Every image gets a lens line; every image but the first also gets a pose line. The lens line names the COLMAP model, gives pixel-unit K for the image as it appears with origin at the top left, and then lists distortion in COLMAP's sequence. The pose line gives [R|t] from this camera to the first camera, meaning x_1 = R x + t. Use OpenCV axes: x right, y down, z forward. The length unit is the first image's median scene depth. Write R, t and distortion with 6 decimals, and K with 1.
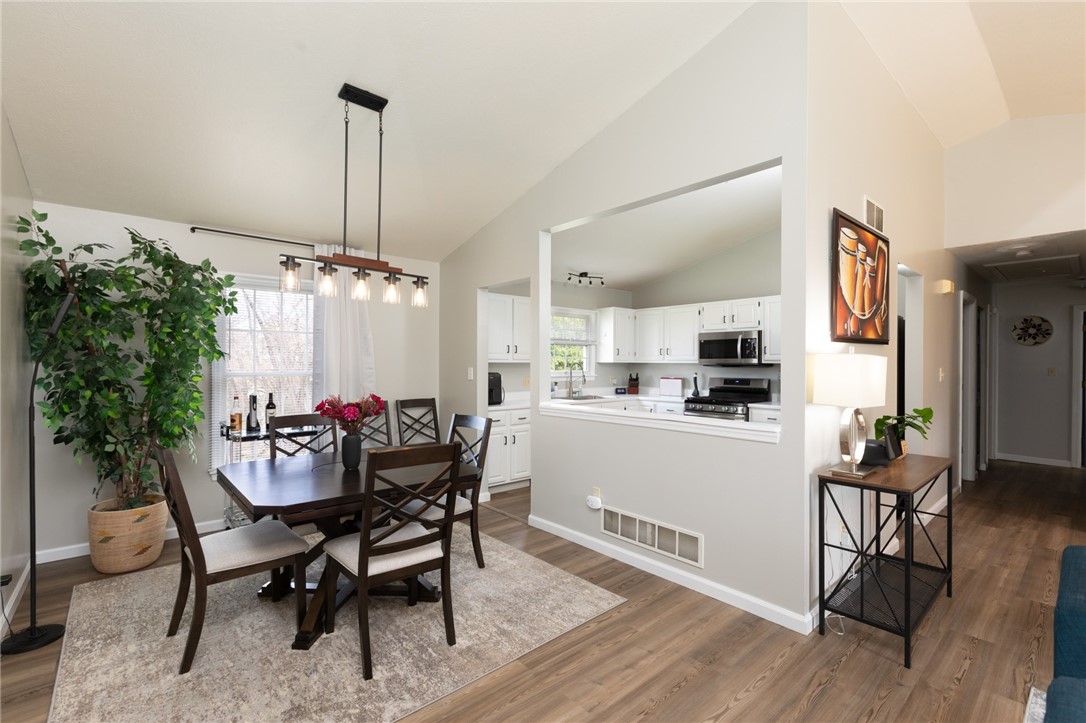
lens RADIAL K [[479.7, 0, 548.1], [0, 479.7, 366.1], [0, 0, 1]] dist [-0.000162, -0.000159]
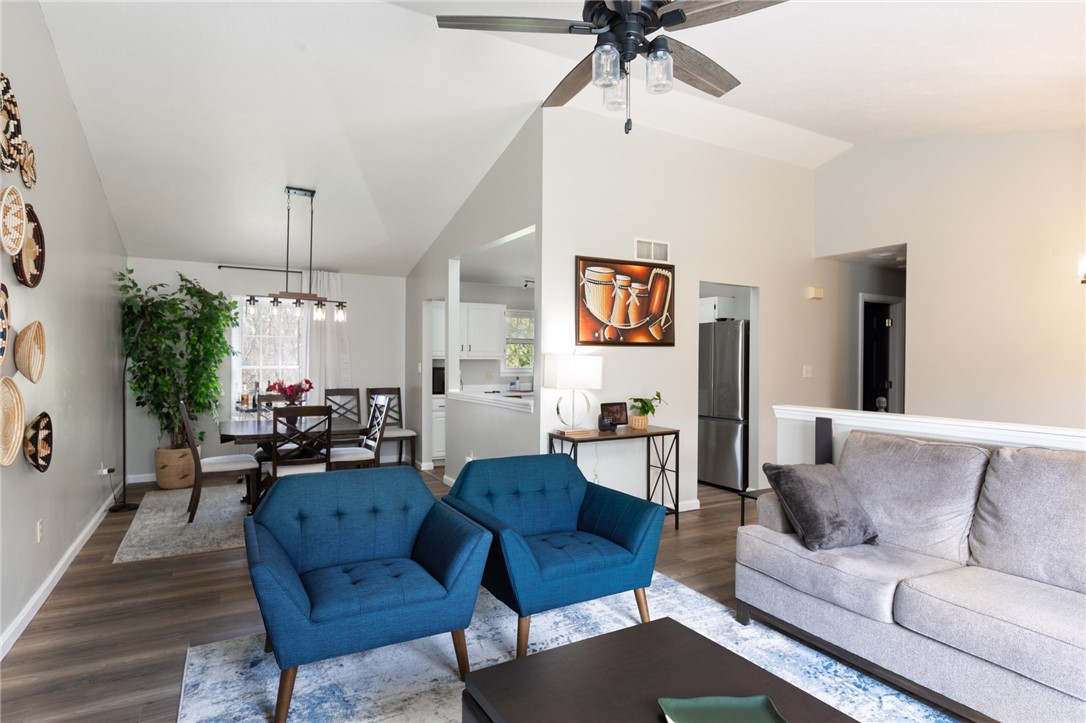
lens RADIAL K [[571.4, 0, 535.9], [0, 571.4, 365.1], [0, 0, 1]] dist [0.007808, 0.002136]
pose [[0.977566, 0.006644, -0.210522, 0.663525], [-0.006087, 0.999976, 0.003293, 0.002493], [0.210539, -0.001937, 0.977583, -0.585003]]
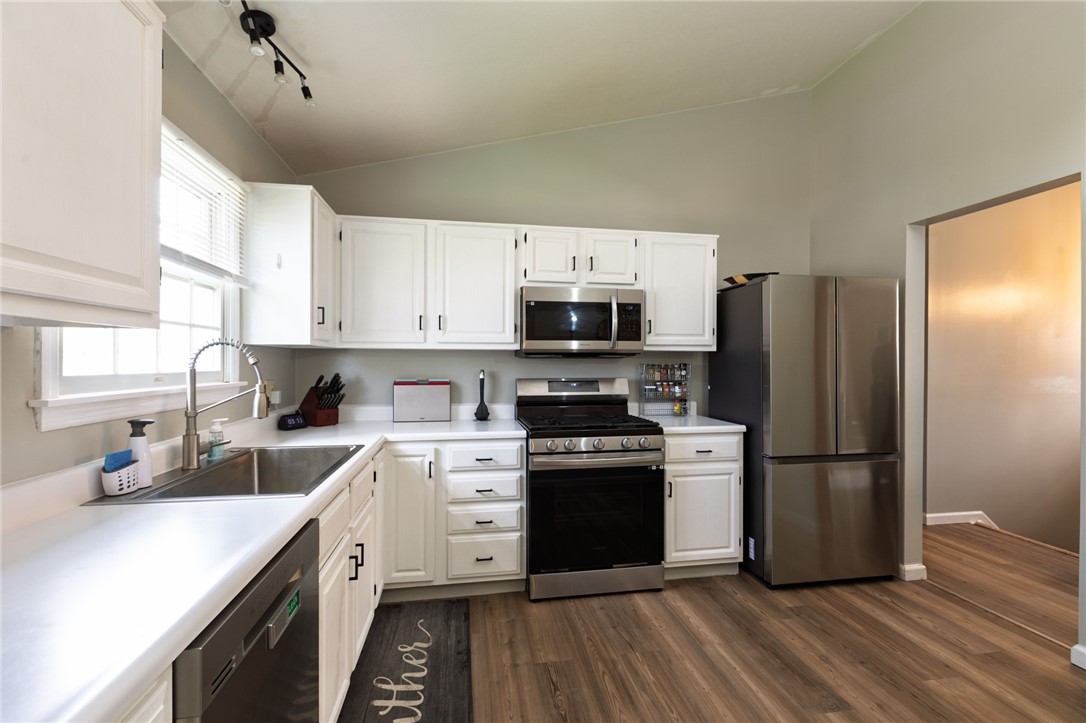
lens RADIAL K [[479.7, 0, 543.7], [0, 479.7, 363.0], [0, 0, 1]] dist [-0.000162, -0.000159]
pose [[0.530879, -0.003419, 0.847441, -0.145785], [0.006600, 0.999978, -0.000100, 0.014468], [-0.847422, 0.005646, 0.530890, 1.389272]]
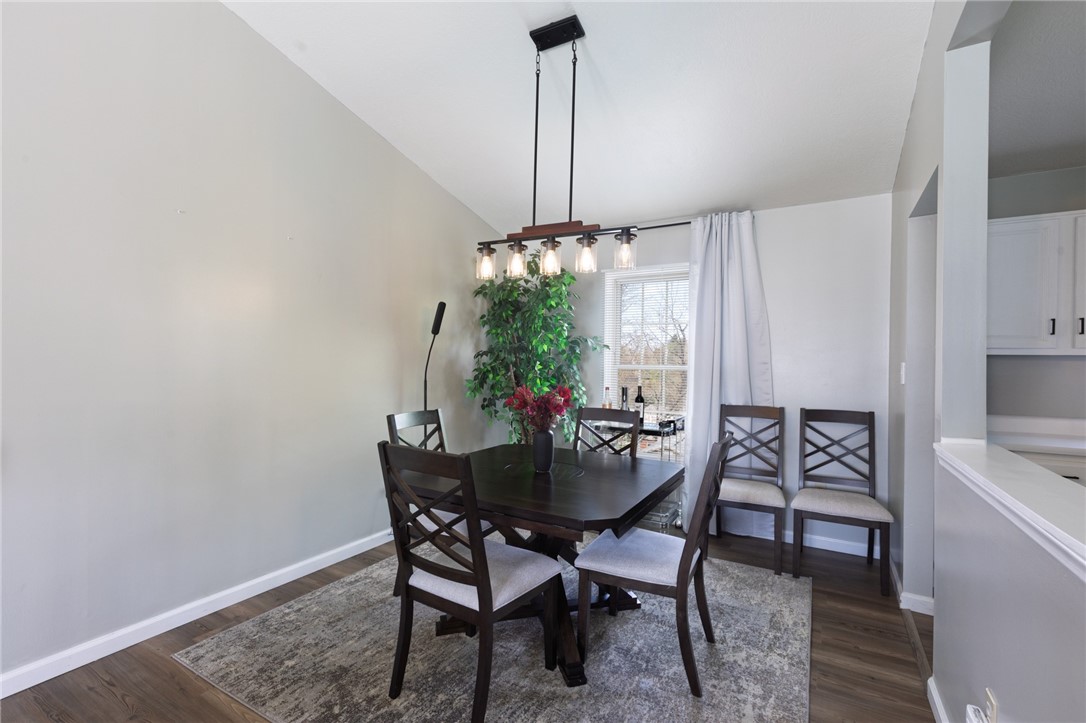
lens RADIAL K [[479.7, 0, 526.6], [0, 479.7, 368.5], [0, 0, 1]] dist [-0.000162, -0.000159]
pose [[0.309066, 0.017390, -0.950882, 0.340741], [-0.013826, 0.999809, 0.013791, 0.013195], [0.950940, 0.008885, 0.309247, 0.595303]]
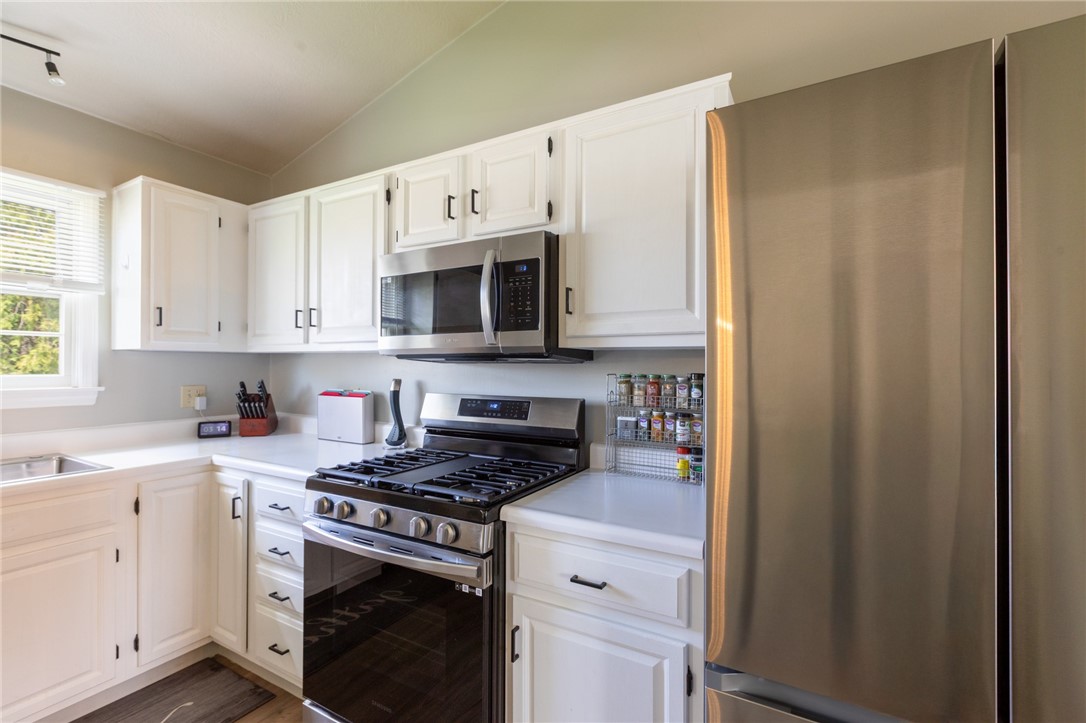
lens RADIAL K [[479.7, 0, 540.1], [0, 479.7, 364.6], [0, 0, 1]] dist [-0.000162, -0.000159]
pose [[0.947048, 0.003182, 0.321077, 0.593410], [-0.000079, 0.999953, -0.009678, 0.012451], [-0.321093, 0.009140, 0.947004, 1.264368]]
